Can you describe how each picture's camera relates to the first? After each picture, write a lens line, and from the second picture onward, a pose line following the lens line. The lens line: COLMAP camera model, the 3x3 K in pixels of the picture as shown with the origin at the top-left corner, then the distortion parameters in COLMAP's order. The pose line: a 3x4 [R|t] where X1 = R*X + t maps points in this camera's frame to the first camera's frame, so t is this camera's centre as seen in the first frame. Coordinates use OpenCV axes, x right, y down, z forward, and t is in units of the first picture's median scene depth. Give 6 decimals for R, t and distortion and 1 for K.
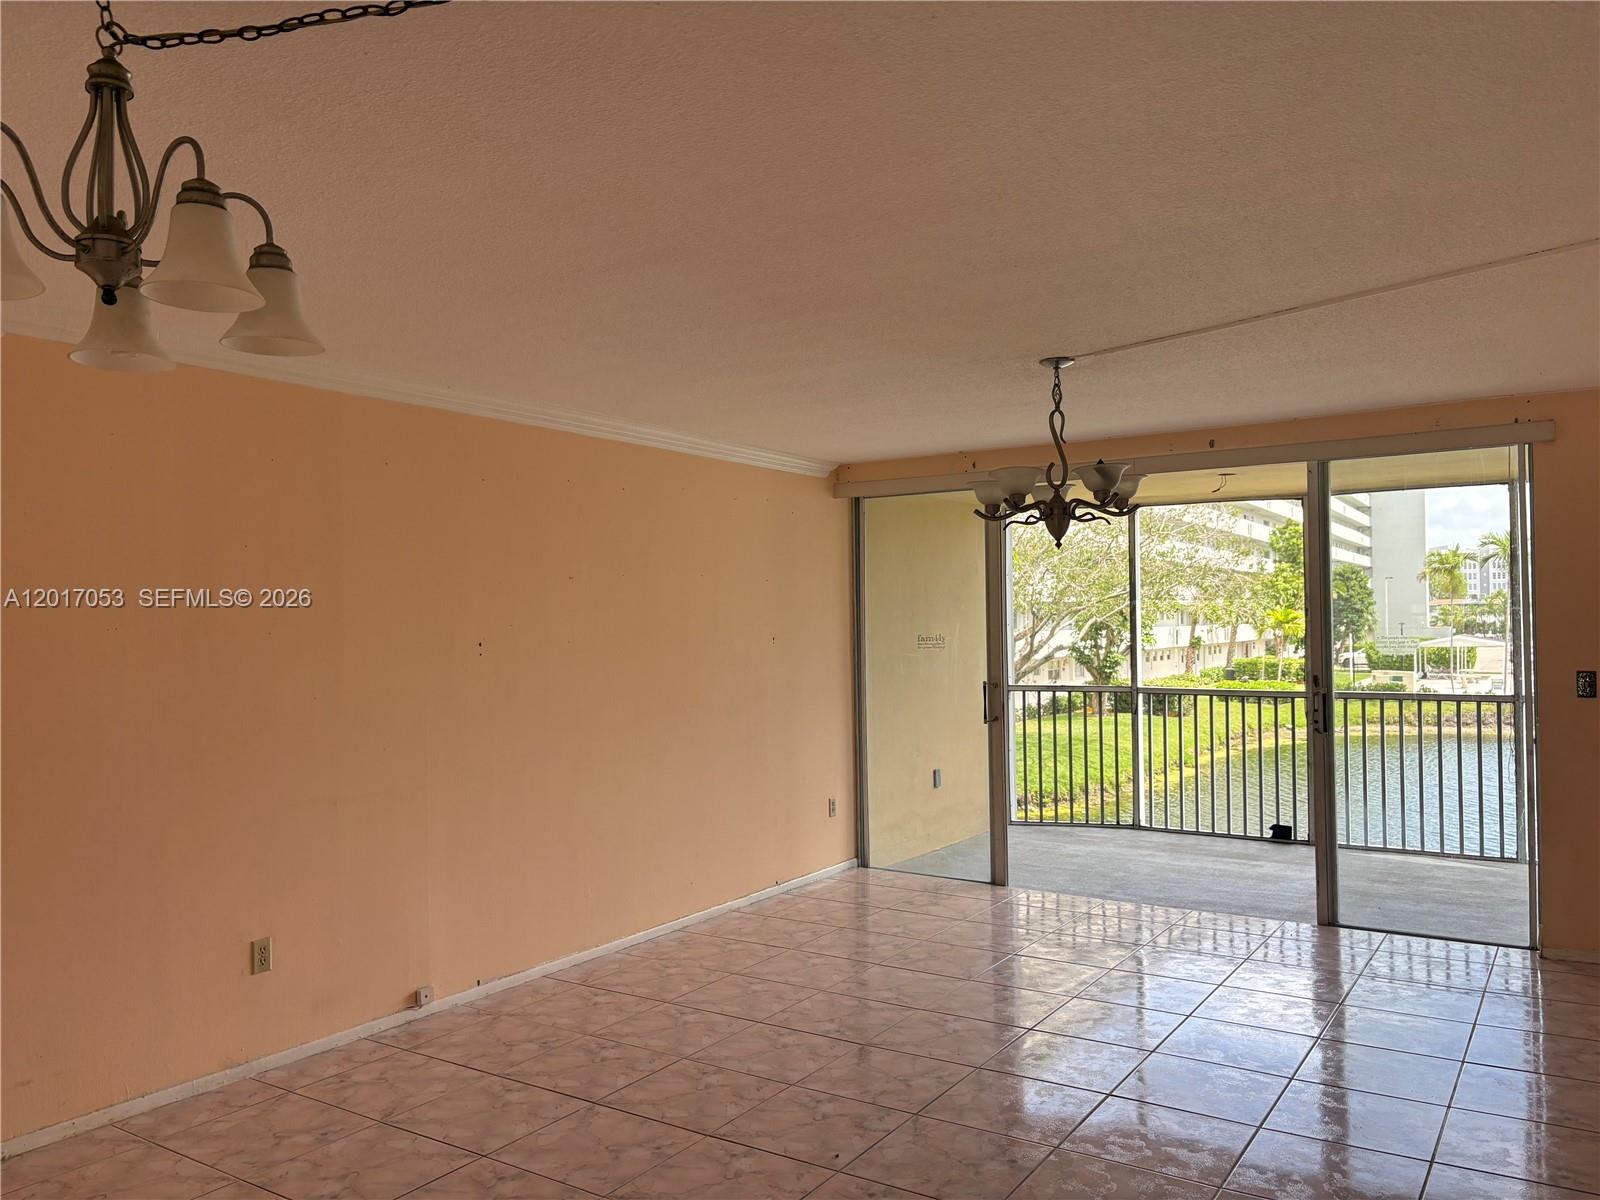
lens RADIAL K [[1208.4, 0, 806.7], [0, 1208.4, 600.6], [0, 0, 1]] dist [0.053200, -0.062572]
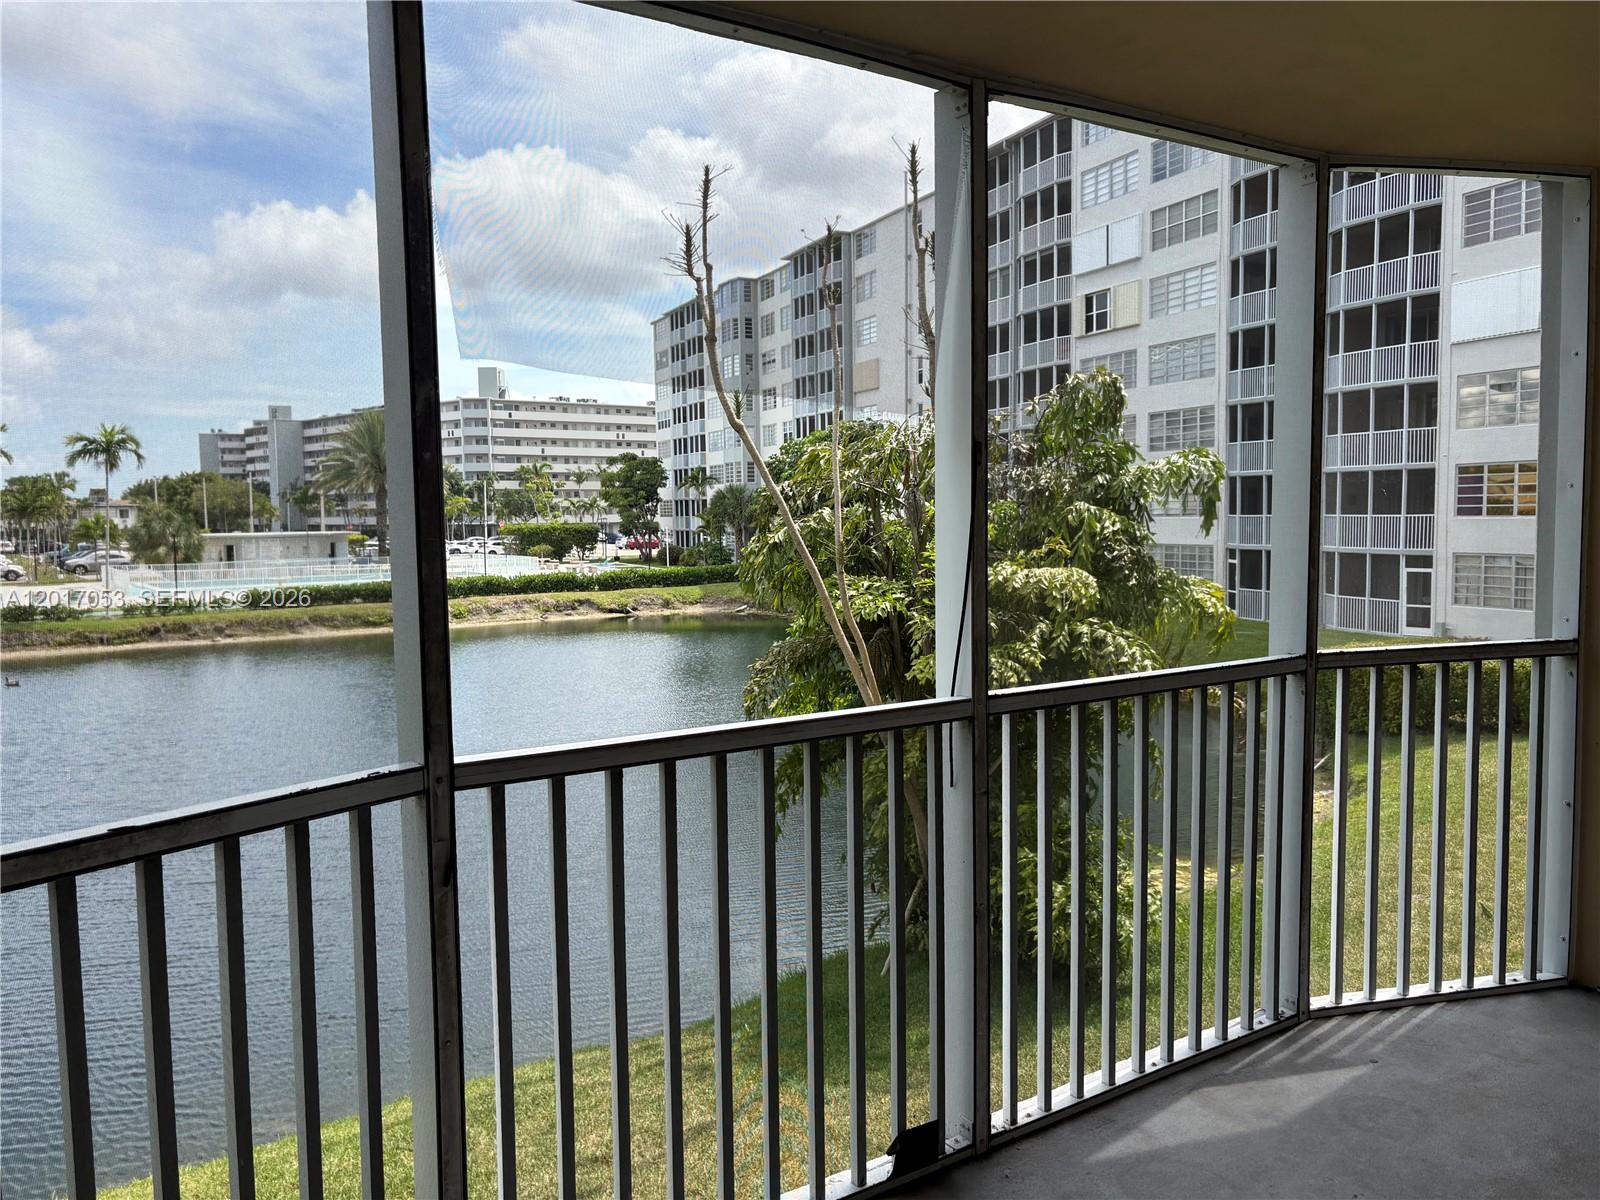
lens RADIAL K [[1208.4, 0, 806.7], [0, 1208.4, 600.6], [0, 0, 1]] dist [0.053200, -0.062572]
pose [[0.385448, -0.060935, 0.920715, 0.018442], [-0.008811, 0.997529, 0.069707, 0.004531], [-0.922687, -0.034981, 0.383959, 0.183954]]
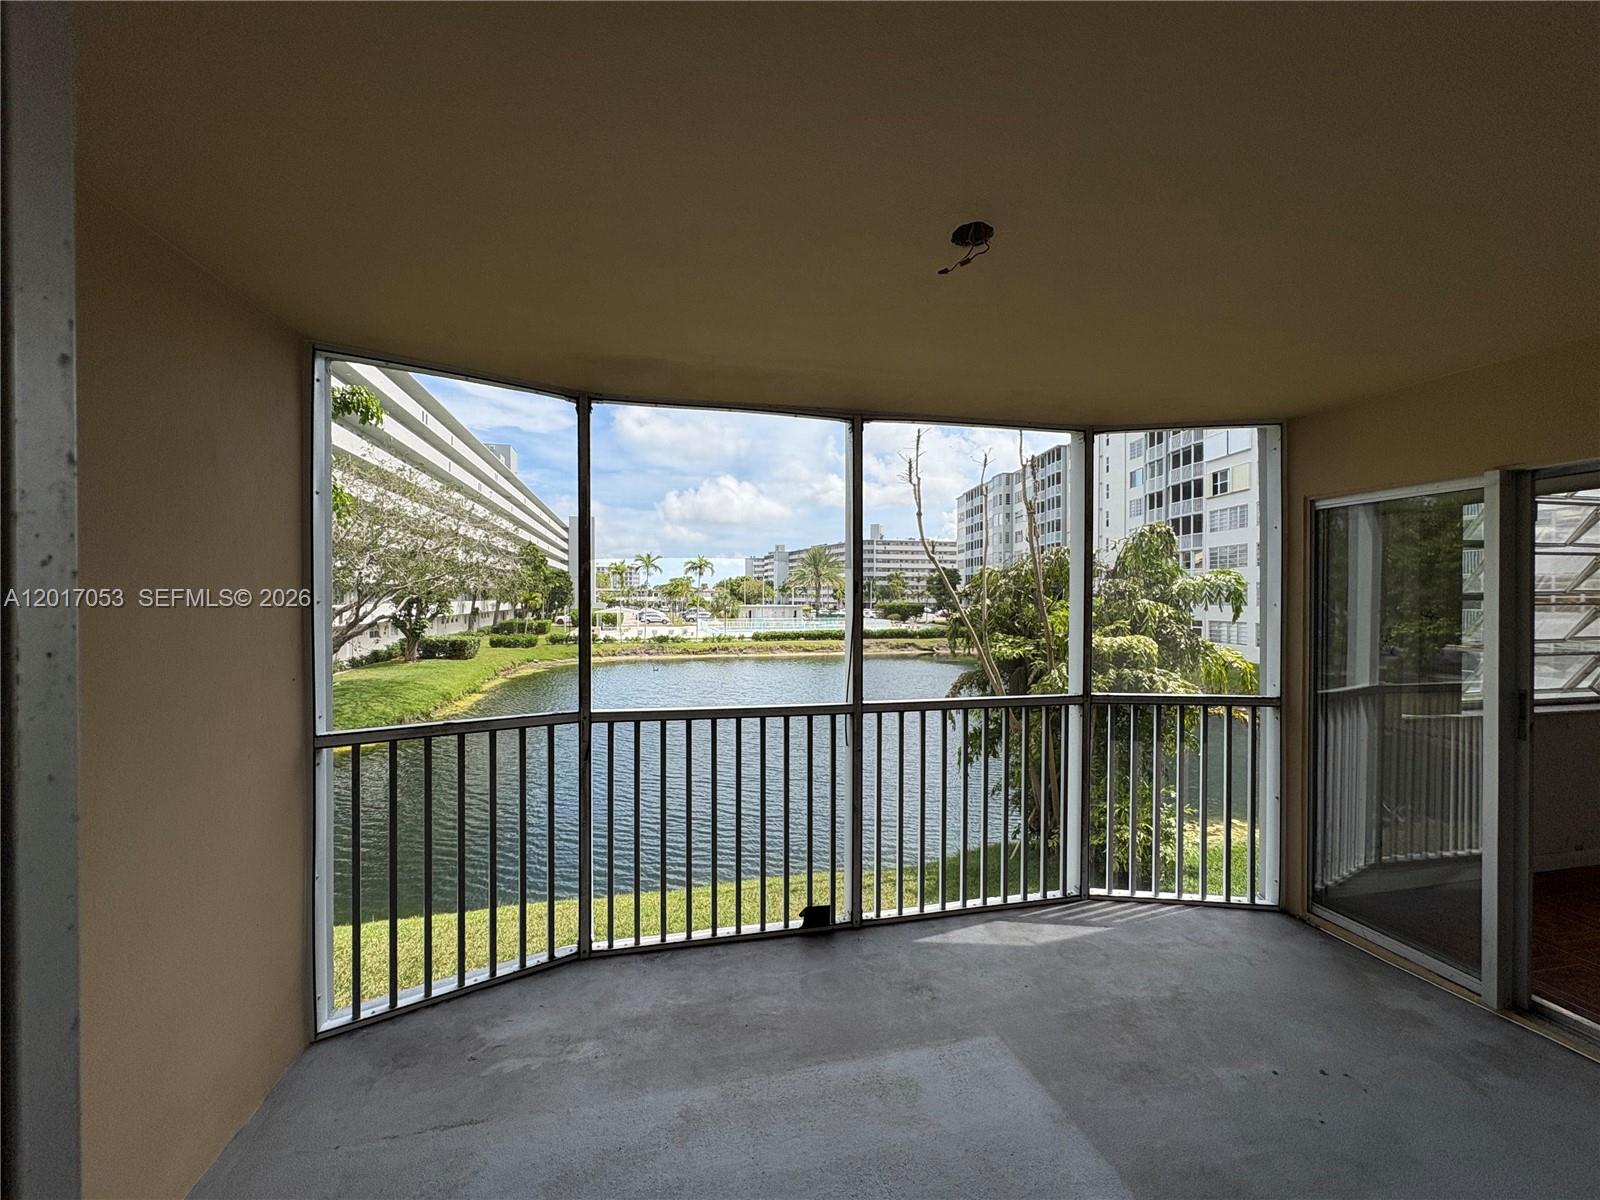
lens RADIAL K [[635.8, 0, 802.2], [0, 635.8, 600.1], [0, 0, 1]] dist [-0.001847, 0.000144]
pose [[0.698351, 0.010594, 0.715677, 0.026120], [-0.024155, 0.999670, 0.008772, 0.002050], [-0.715348, -0.023413, 0.698376, 0.154545]]
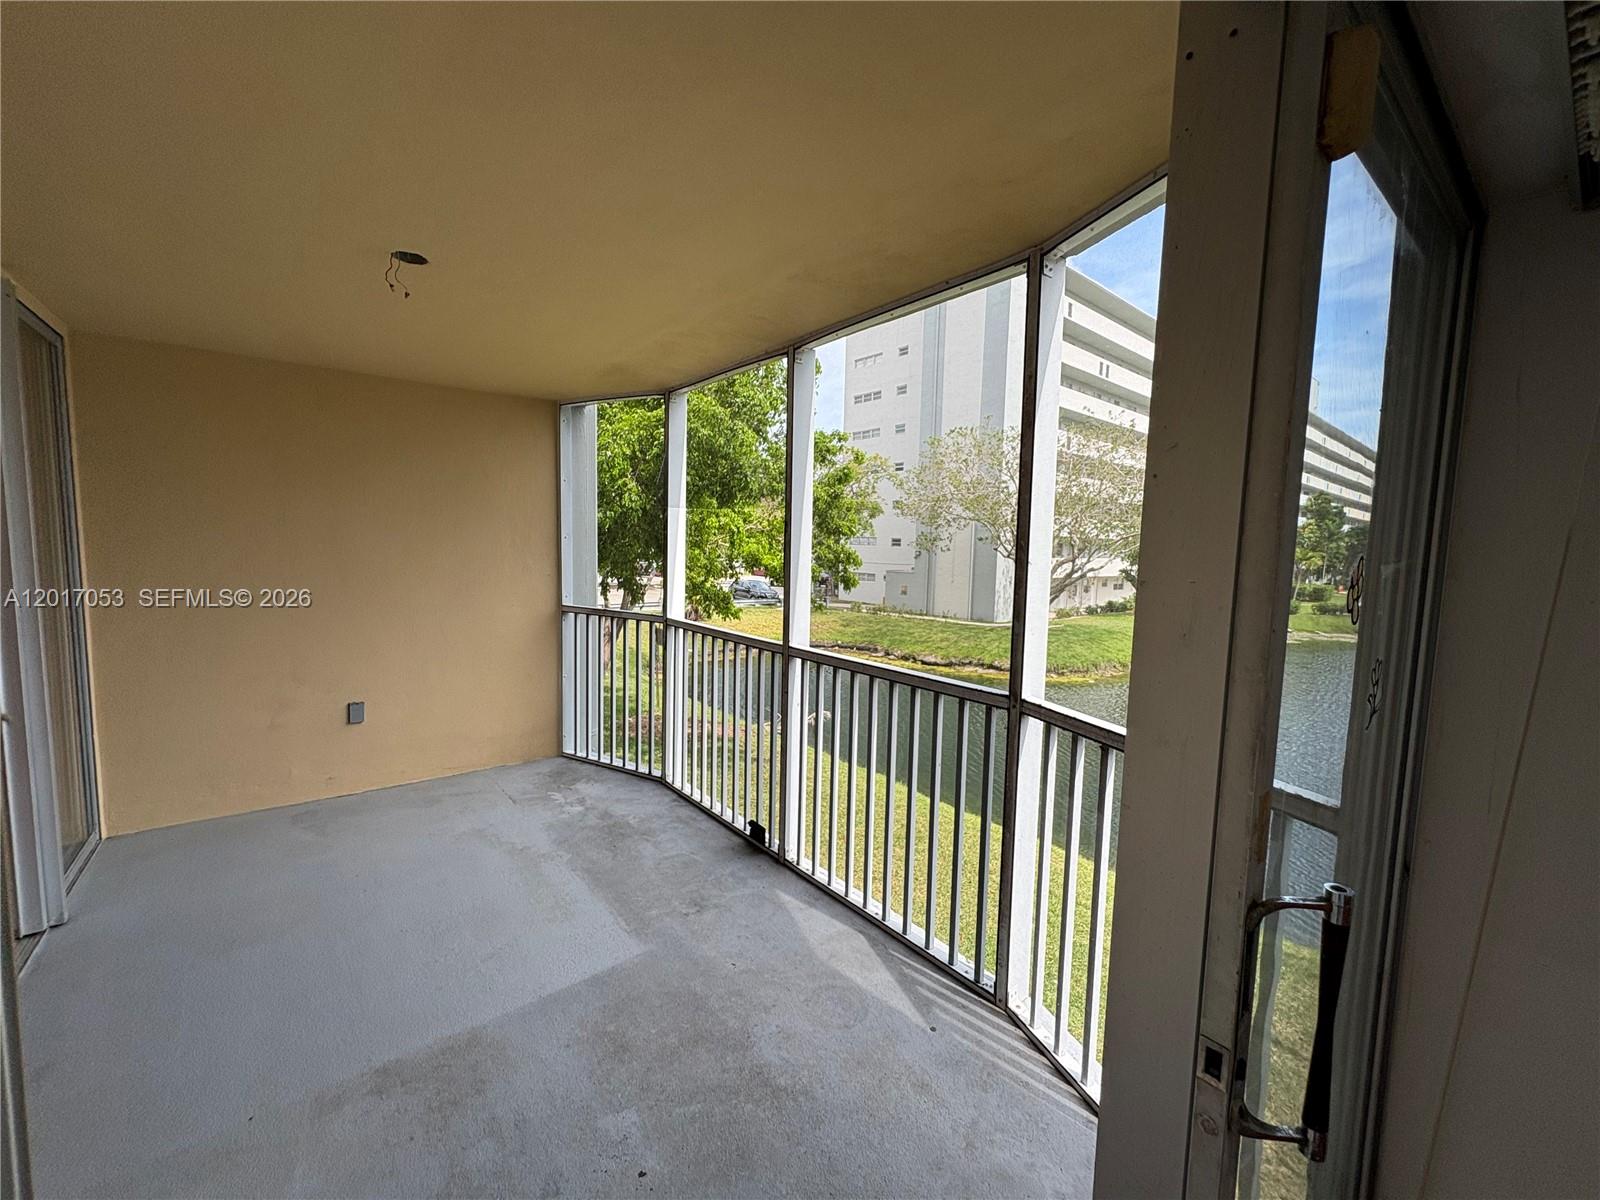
lens RADIAL K [[635.8, 0, 802.2], [0, 635.8, 600.1], [0, 0, 1]] dist [-0.001847, 0.000144]
pose [[0.949778, 0.061001, -0.306922, 0.106327], [-0.028869, 0.993714, 0.108166, 0.001405], [0.311591, -0.093873, 0.945568, 0.133172]]
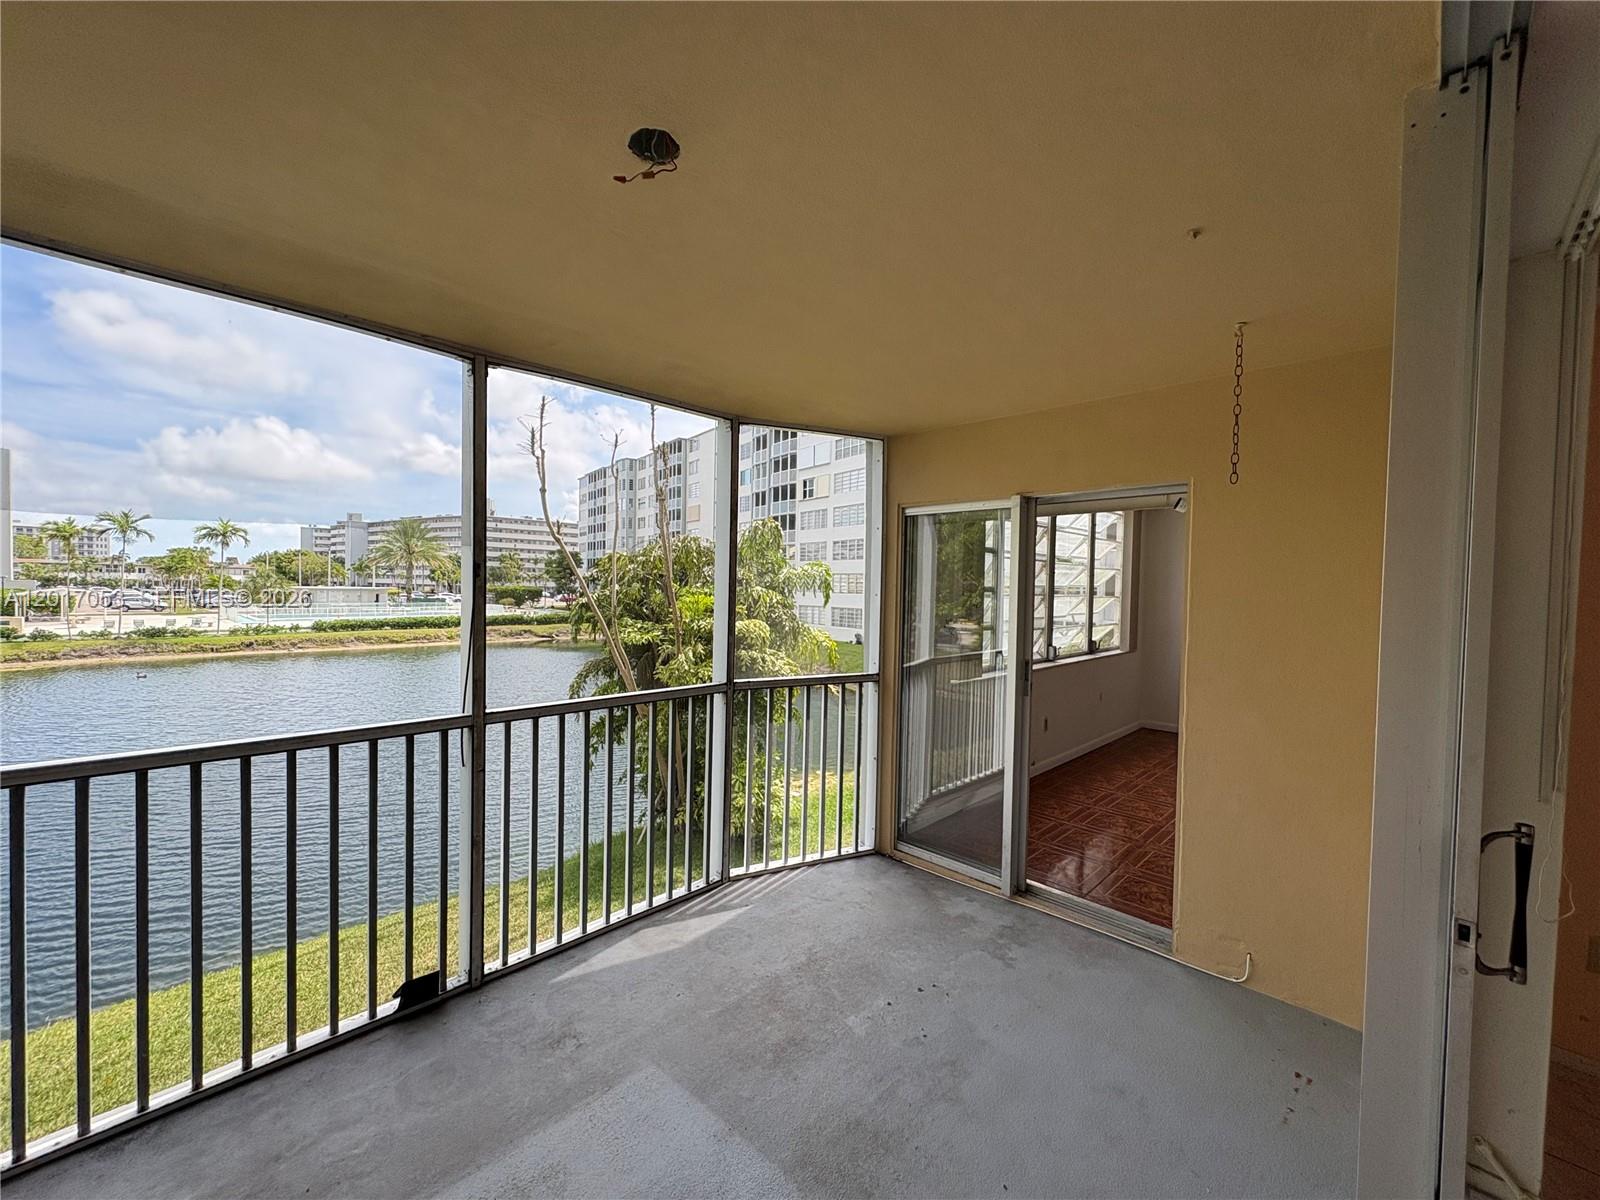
lens RADIAL K [[635.8, 0, 802.2], [0, 635.8, 600.1], [0, 0, 1]] dist [-0.001847, 0.000144]
pose [[0.192799, -0.006327, 0.981218, 0.030740], [-0.039342, 0.999125, 0.014173, 0.001836], [-0.980449, -0.041336, 0.192382, 0.160203]]
